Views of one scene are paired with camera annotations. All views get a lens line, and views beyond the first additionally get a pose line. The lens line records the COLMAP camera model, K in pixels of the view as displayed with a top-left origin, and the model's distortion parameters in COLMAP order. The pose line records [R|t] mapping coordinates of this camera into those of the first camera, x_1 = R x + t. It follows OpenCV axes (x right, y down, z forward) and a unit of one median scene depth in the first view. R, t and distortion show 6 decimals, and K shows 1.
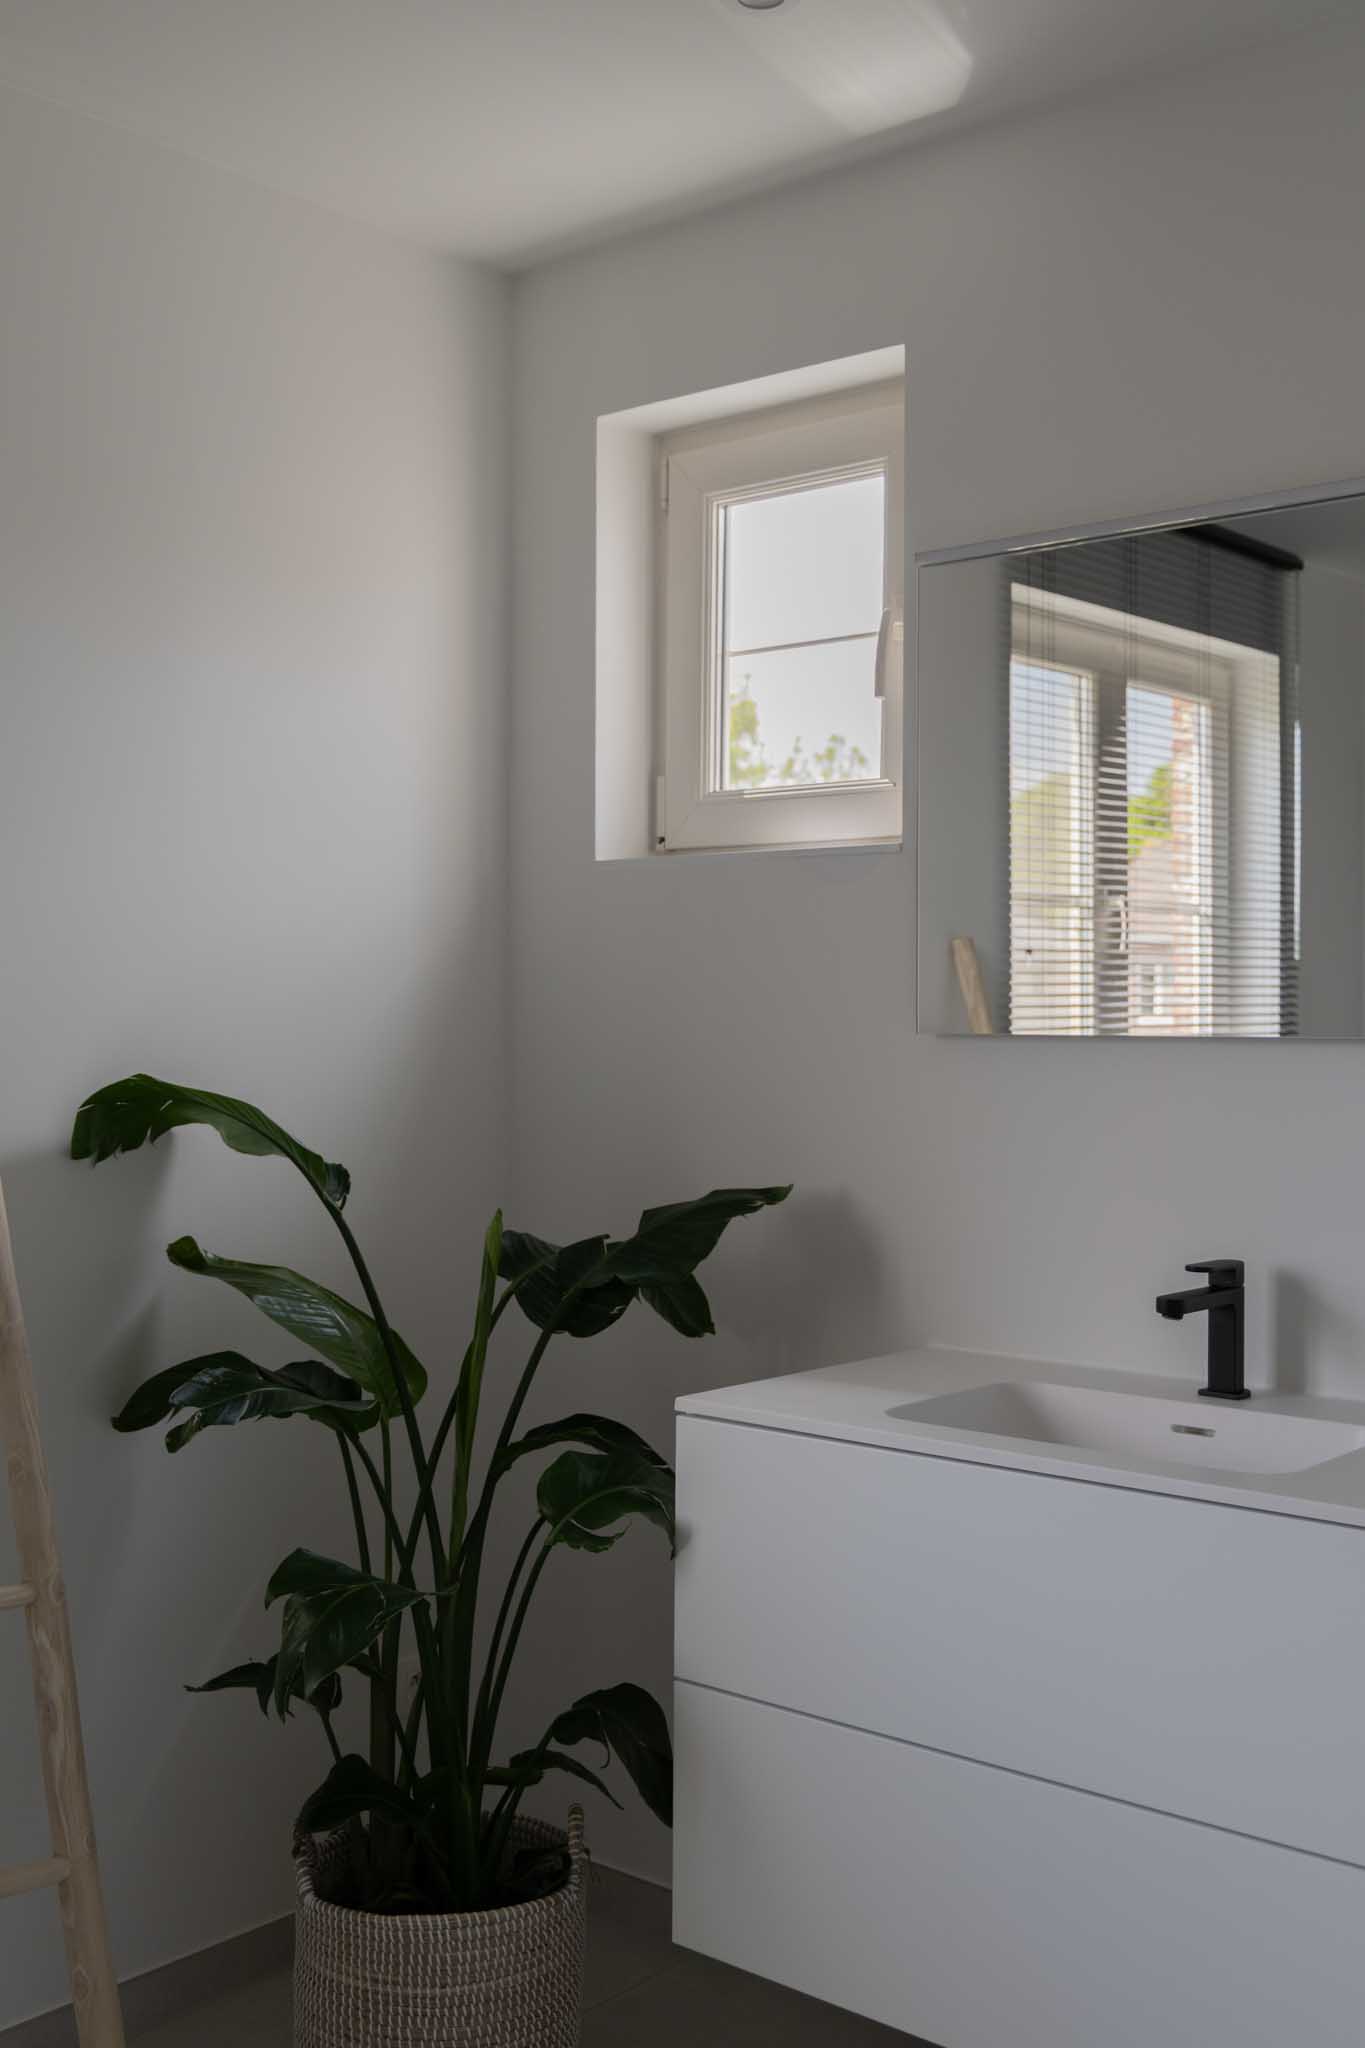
lens RADIAL K [[2107.9, 0, 682.5], [0, 2107.9, 1024.0], [0, 0, 1]] dist [0.008865, 0.014685]
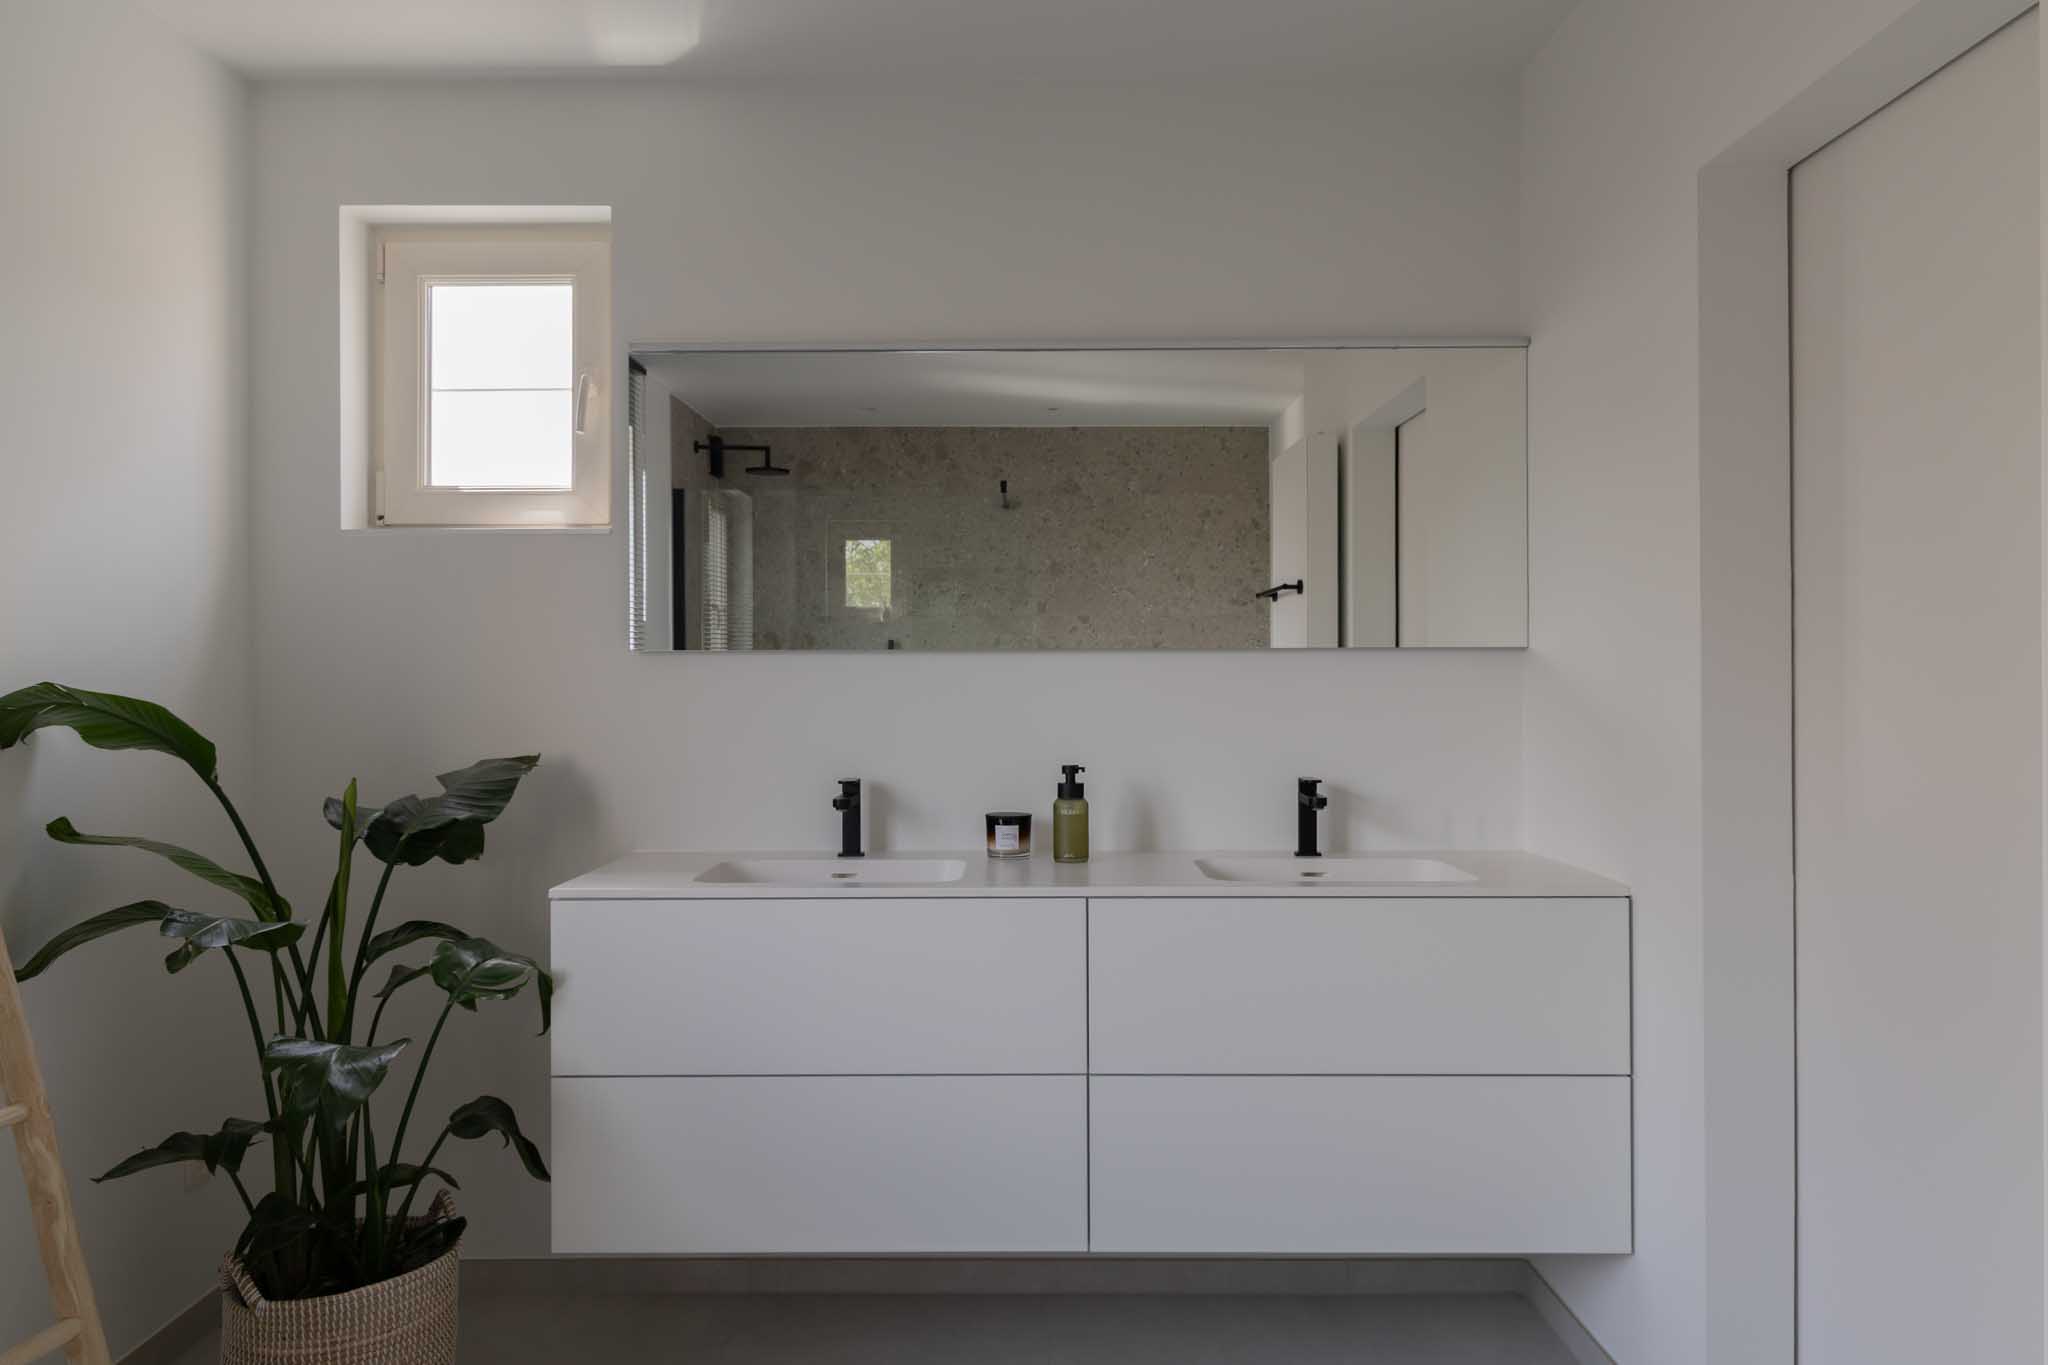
lens RADIAL K [[1429.1, 0, 1024.0], [0, 1429.1, 682.5], [0, 0, 1]] dist [-0.000328, 0.000967]
pose [[0.754556, -0.011465, 0.656136, -0.370368], [0.012149, 0.999920, 0.003500, 0.027814], [-0.656124, 0.005331, 0.754635, 0.013178]]
